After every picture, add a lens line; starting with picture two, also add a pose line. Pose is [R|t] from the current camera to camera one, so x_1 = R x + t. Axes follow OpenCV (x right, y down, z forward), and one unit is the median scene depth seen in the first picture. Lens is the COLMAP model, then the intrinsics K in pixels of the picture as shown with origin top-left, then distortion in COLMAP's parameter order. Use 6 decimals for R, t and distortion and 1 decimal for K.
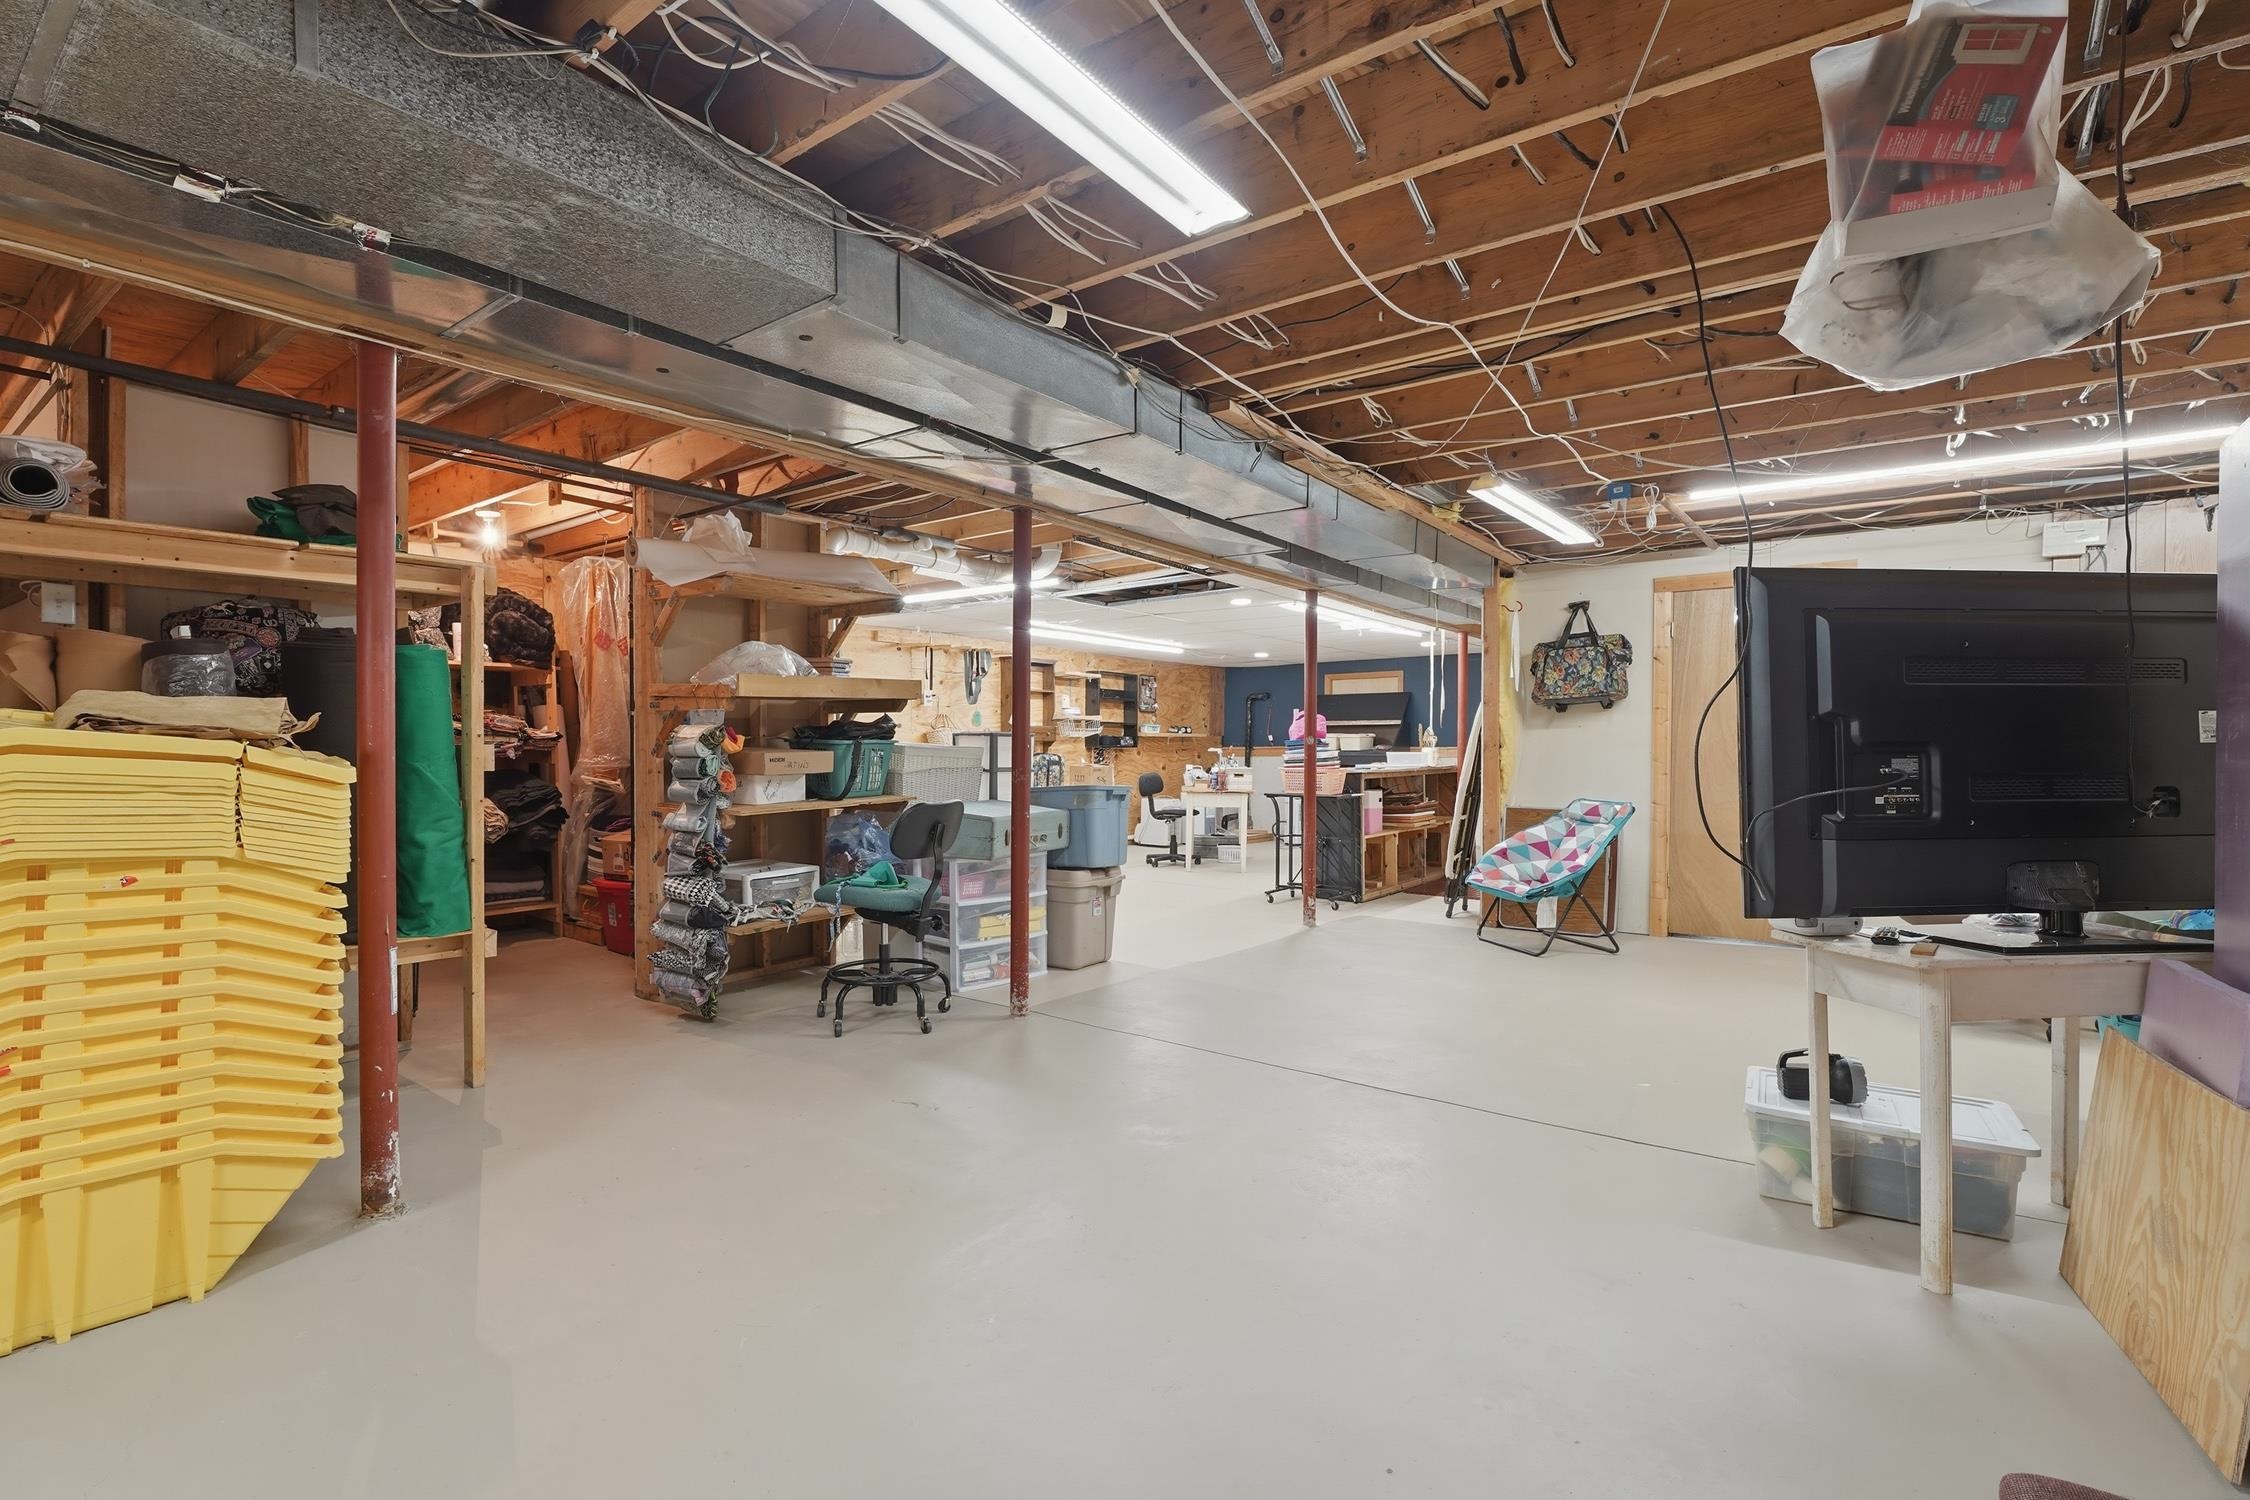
lens RADIAL K [[1022.2, 0, 1123.4], [0, 1022.2, 754.6], [0, 0, 1]] dist [-0.020643, -0.001083]
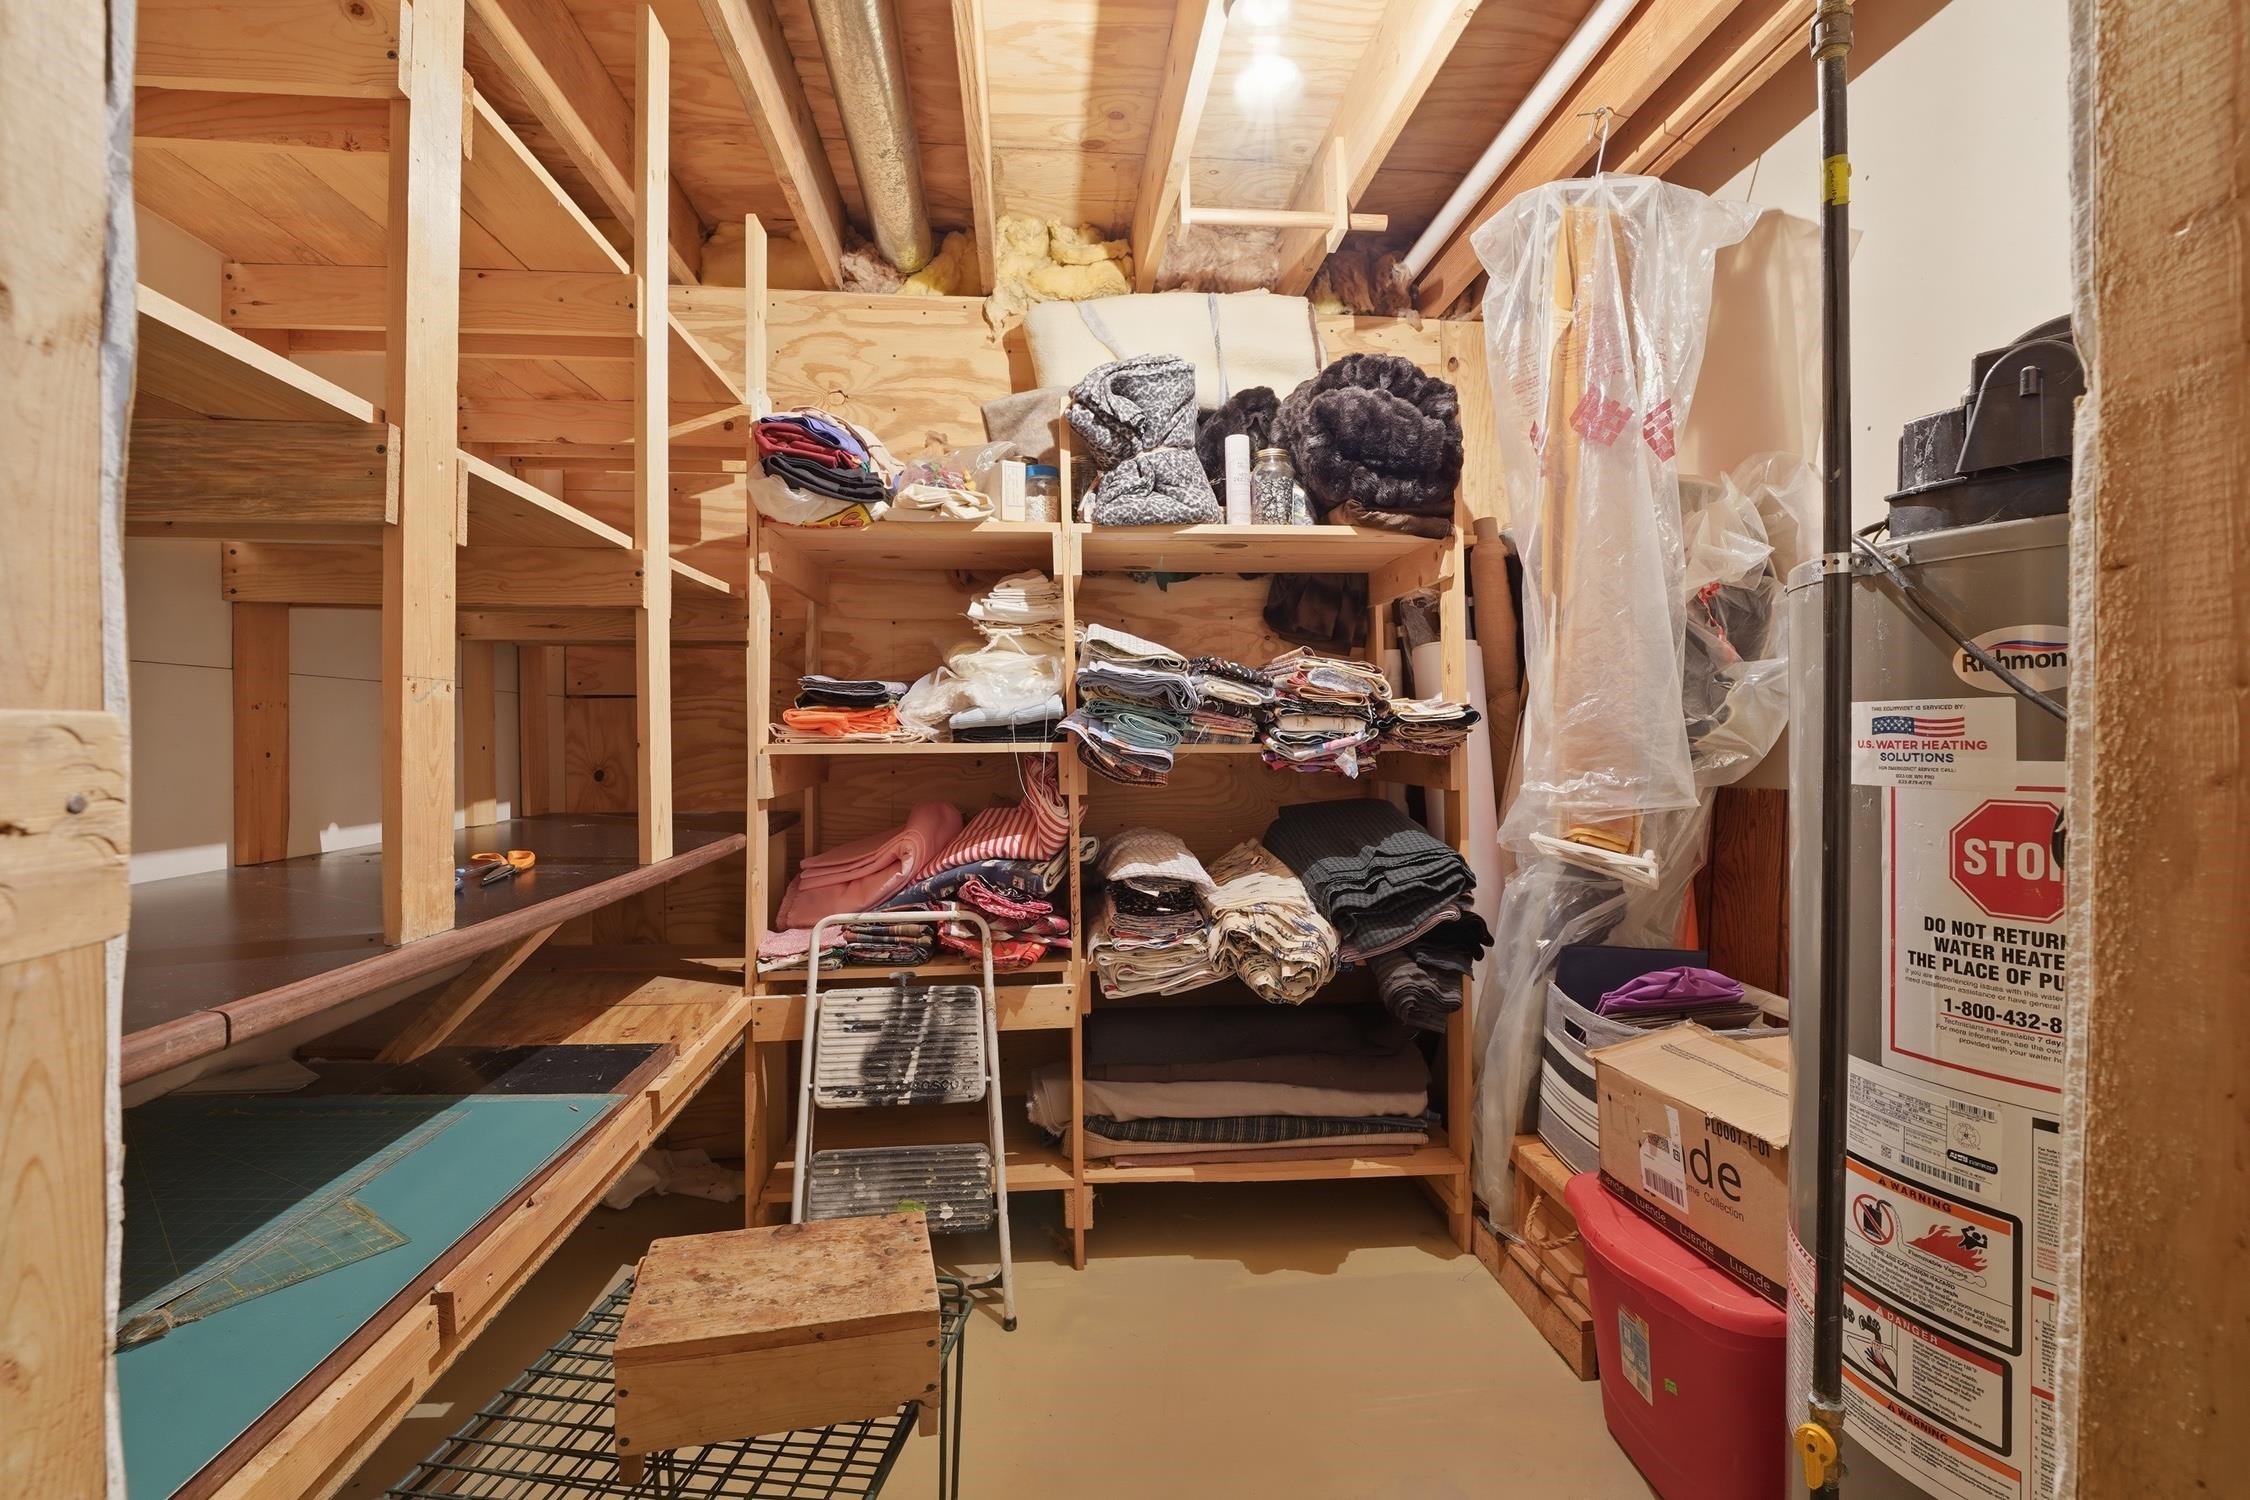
lens RADIAL K [[1022.2, 0, 1116.1], [0, 1022.2, 748.1], [0, 0, 1]] dist [-0.020643, -0.001083]
pose [[0.663376, 0.009966, -0.748220, -0.368678], [-0.012054, 0.999924, 0.002631, -0.006354], [0.748189, 0.007273, 0.663445, 0.666767]]
